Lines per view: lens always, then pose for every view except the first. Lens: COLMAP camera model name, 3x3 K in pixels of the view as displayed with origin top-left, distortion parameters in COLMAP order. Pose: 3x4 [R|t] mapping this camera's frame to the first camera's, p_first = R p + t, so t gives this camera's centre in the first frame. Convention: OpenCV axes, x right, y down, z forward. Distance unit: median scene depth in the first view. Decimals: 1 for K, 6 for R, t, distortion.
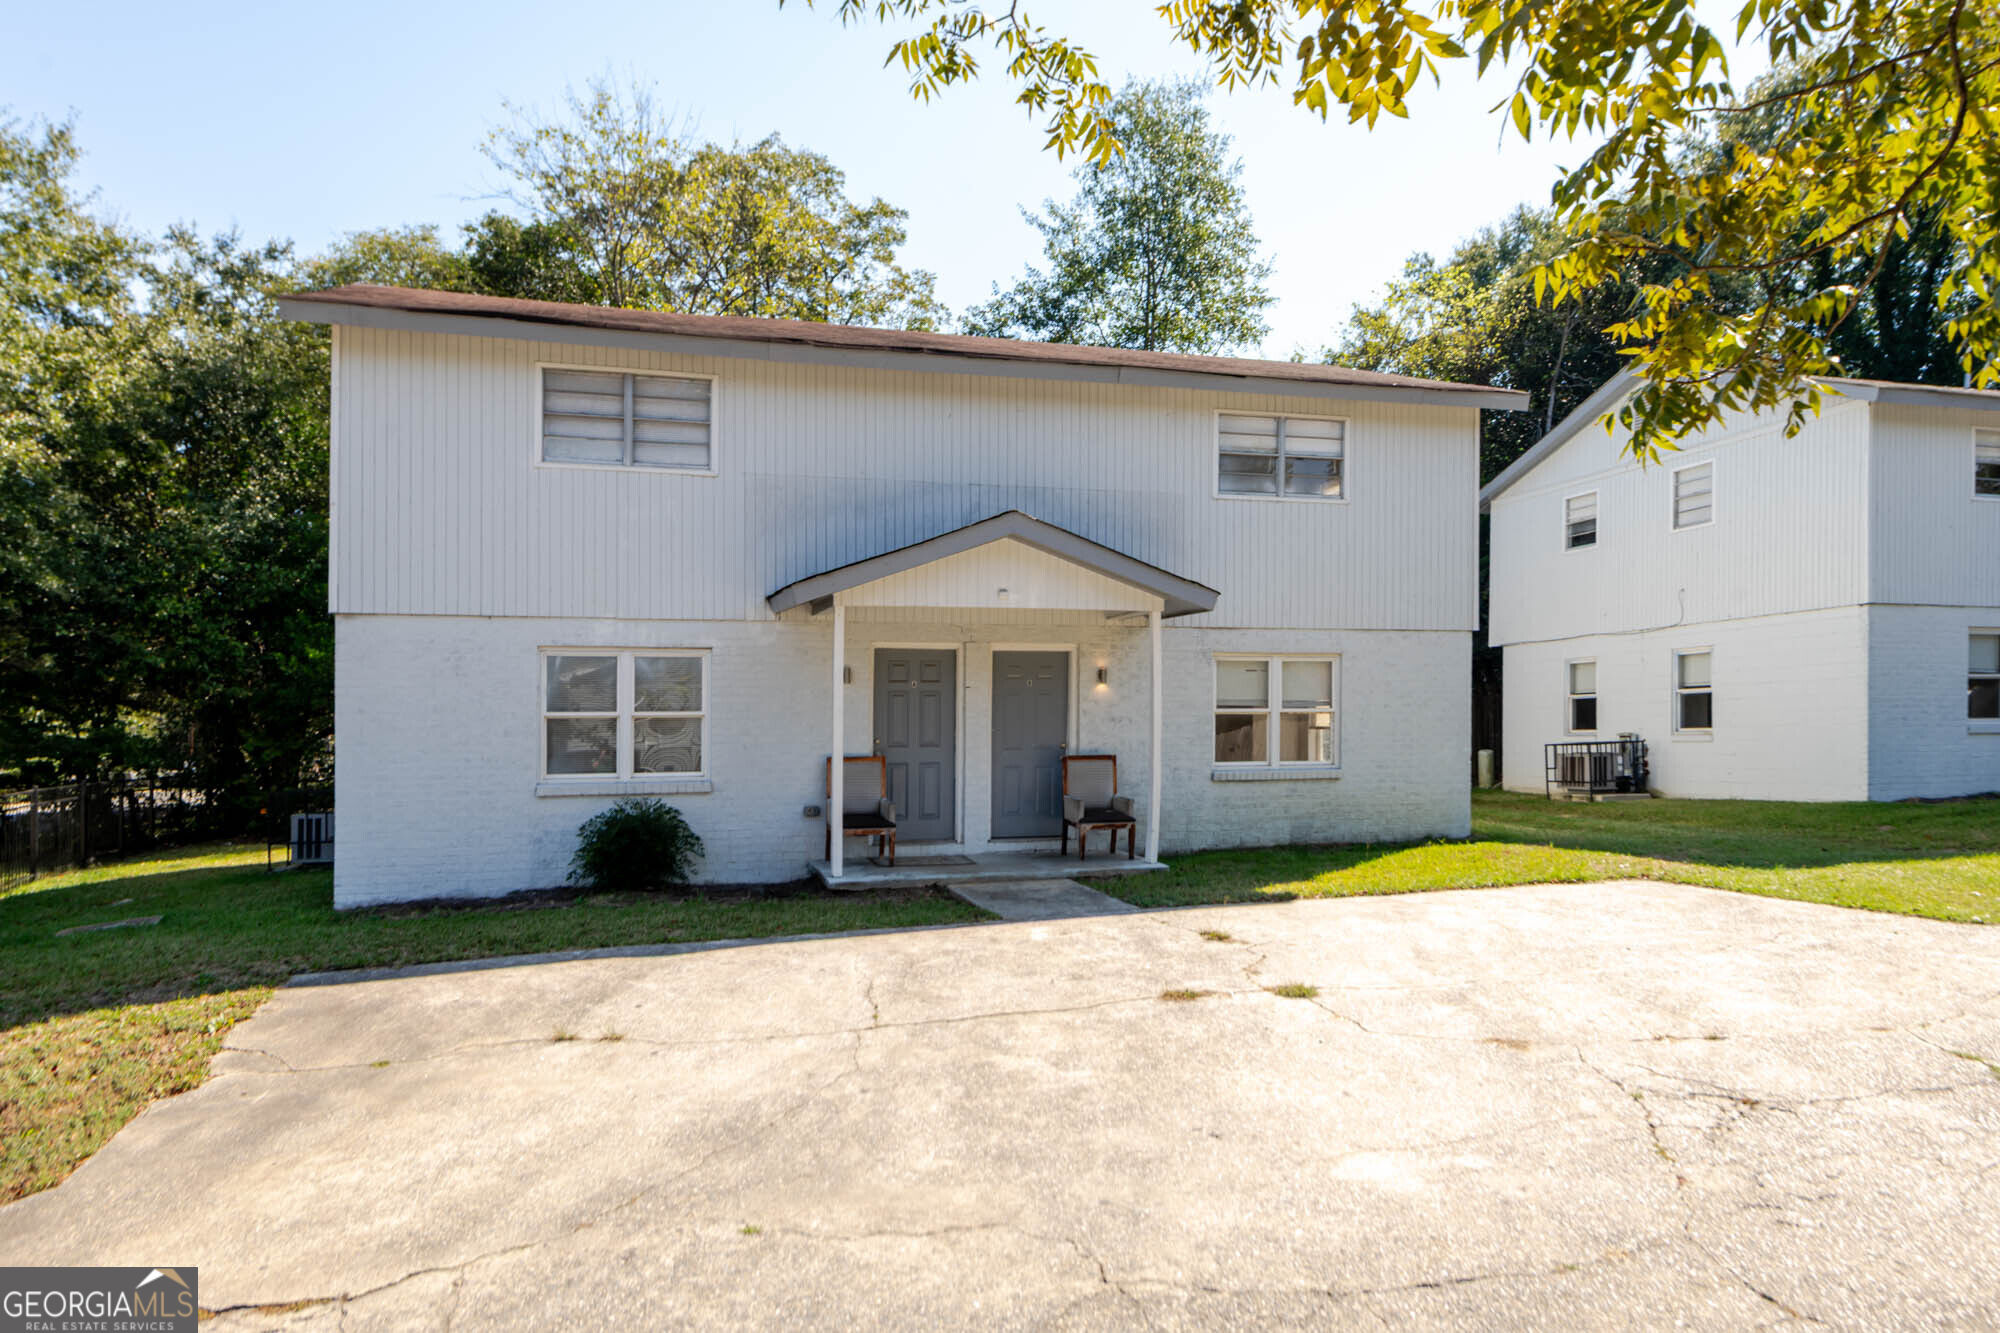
lens RADIAL K [[1390.9, 0, 989.9], [0, 1390.9, 753.6], [0, 0, 1]] dist [0.030173, -0.036589]
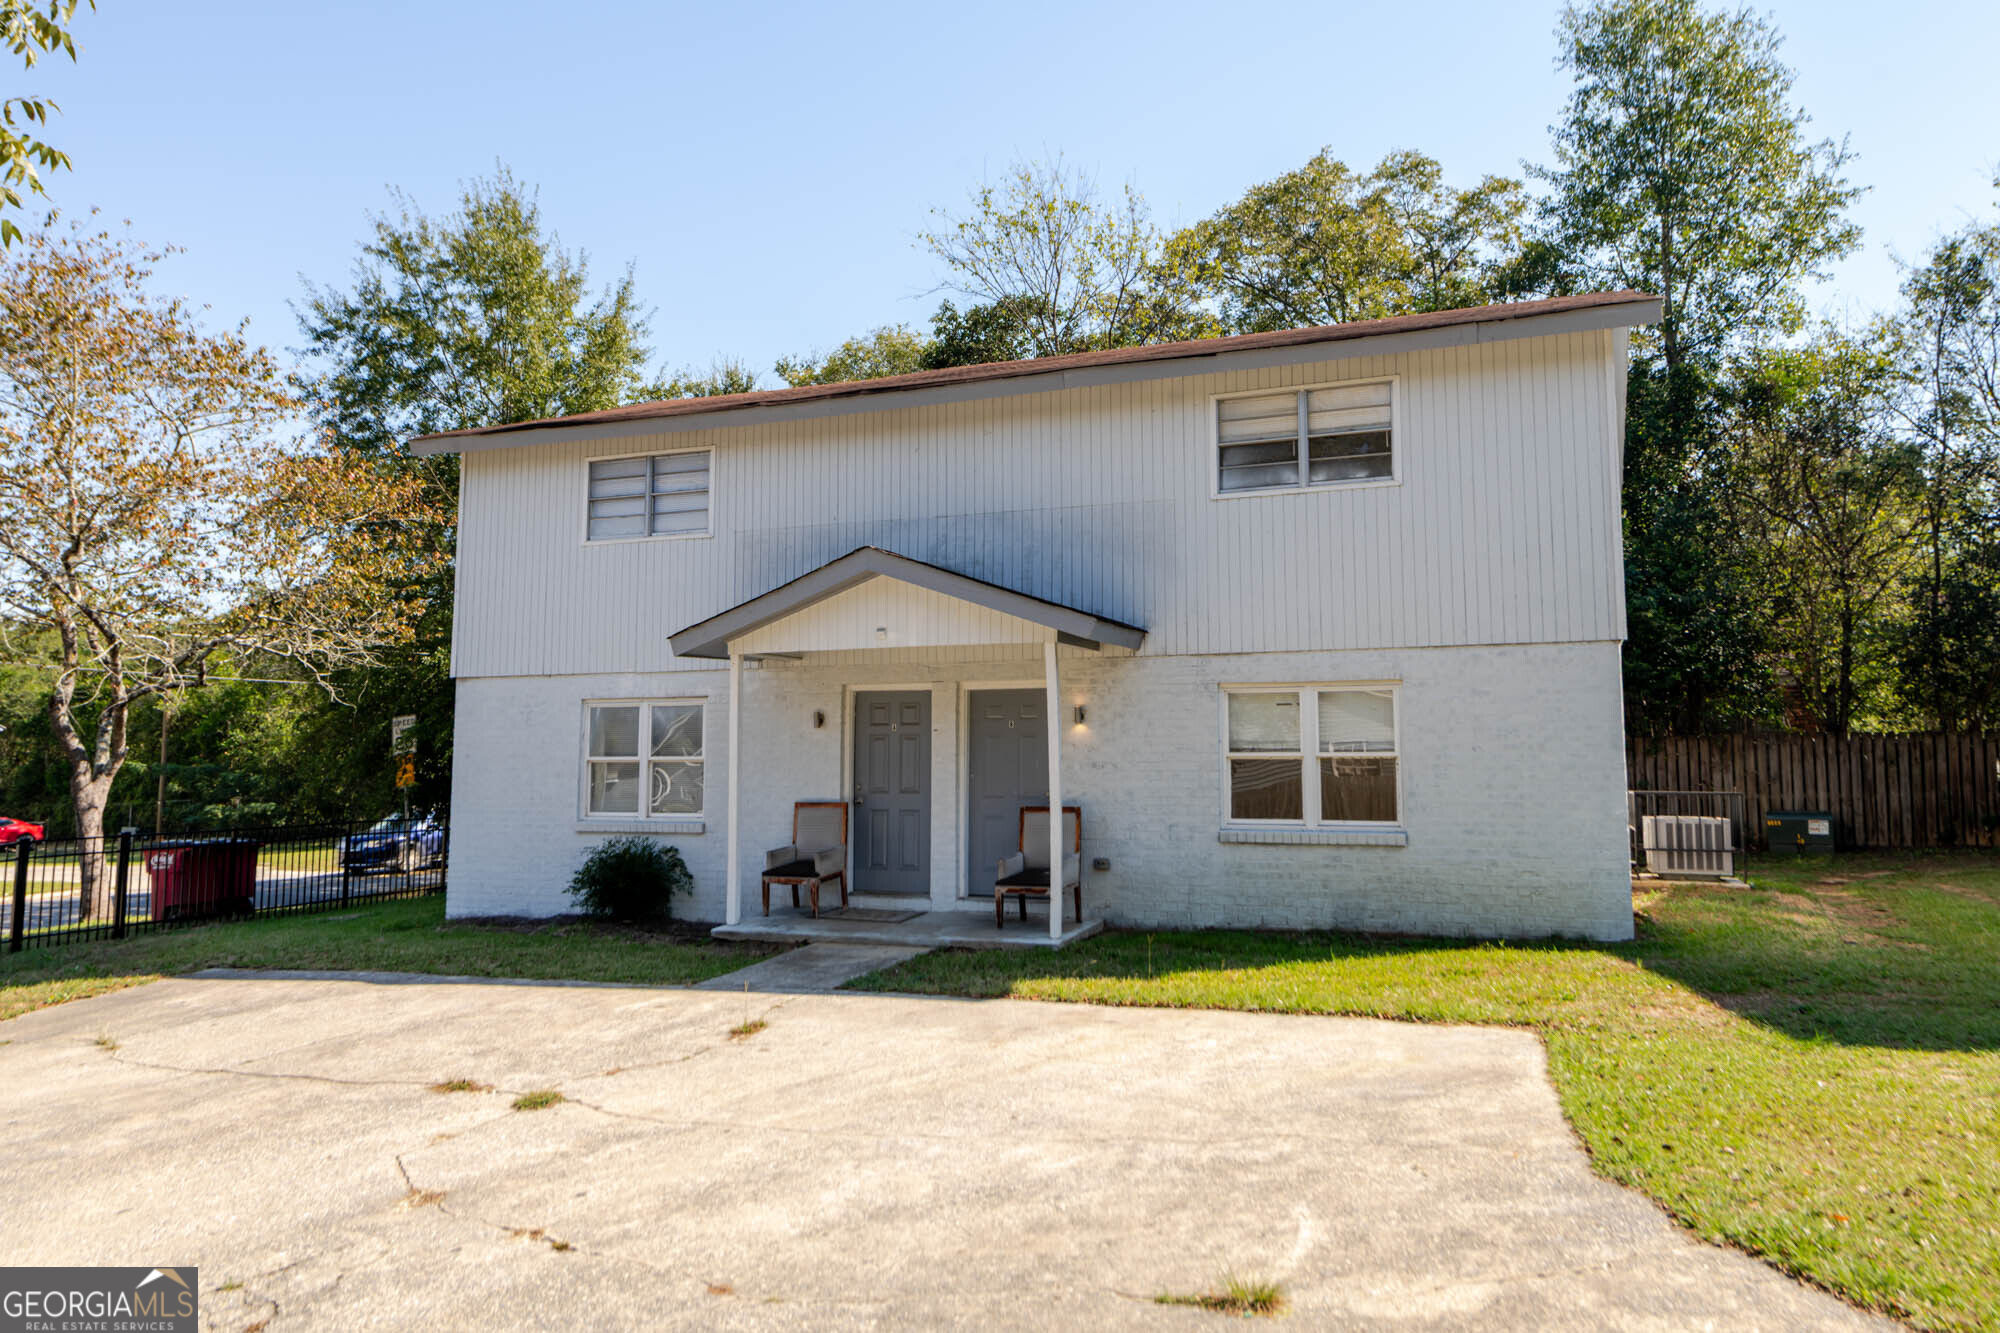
lens RADIAL K [[1419.2, 0, 1005.2], [0, 1419.2, 603.8], [0, 0, 1]] dist [0.051213, -0.067732]
pose [[0.771809, -0.063653, -0.632660, 0.674827], [-0.013324, 0.993139, -0.116175, -0.022858], [0.635714, 0.098094, 0.765666, 0.306944]]
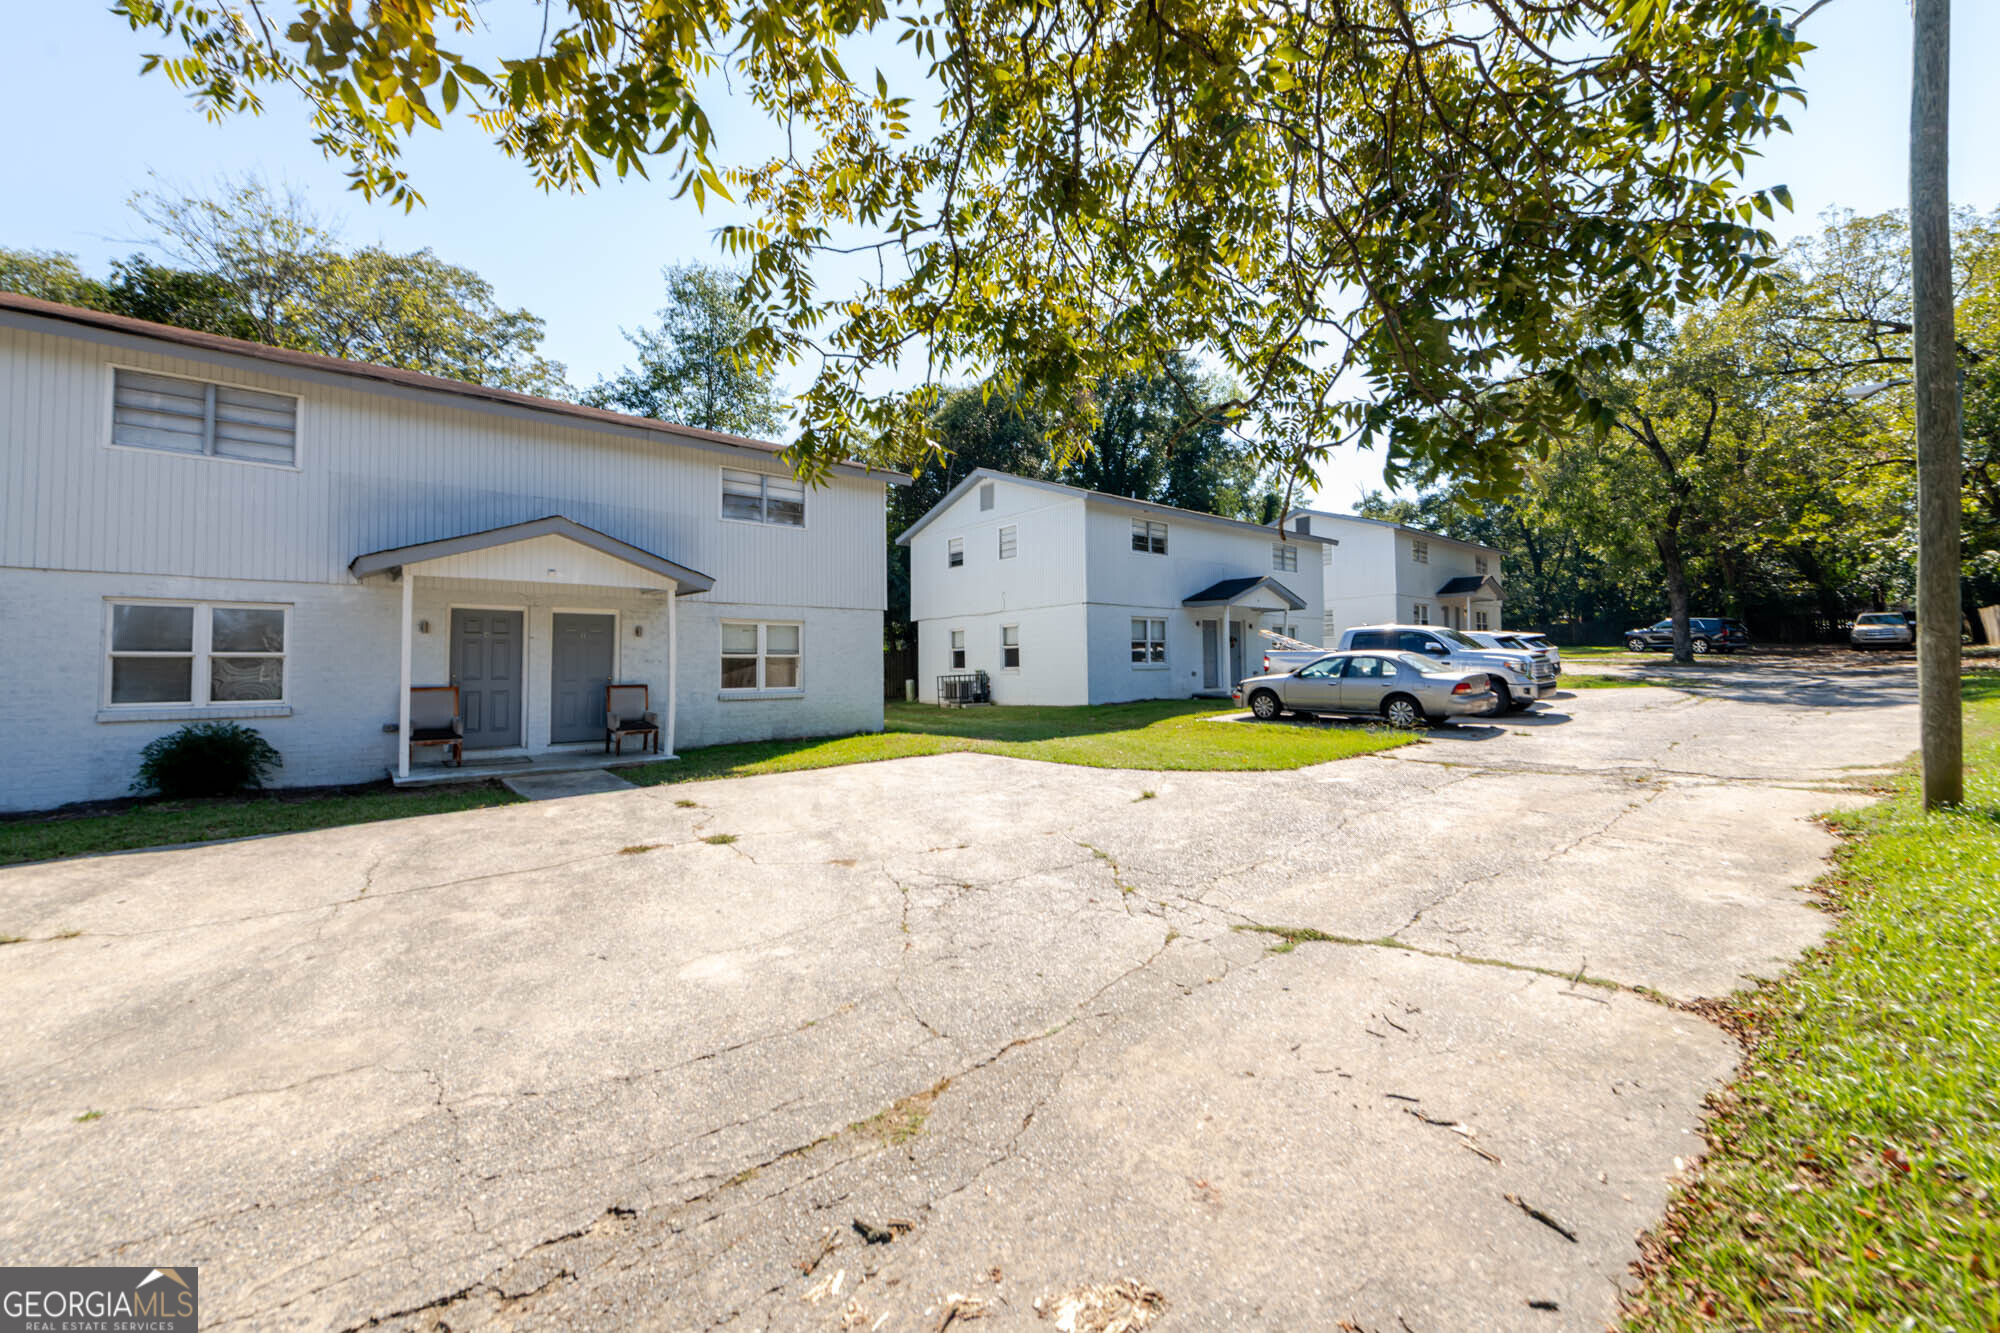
lens RADIAL K [[803.0, 0, 1027.5], [0, 803.0, 654.3], [0, 0, 1]] dist [-0.000490, -0.003854]
pose [[0.901869, 0.008411, 0.431927, 0.093862], [0.006903, 0.999402, -0.033875, 0.000900], [-0.431954, 0.033532, 0.901272, 0.041911]]
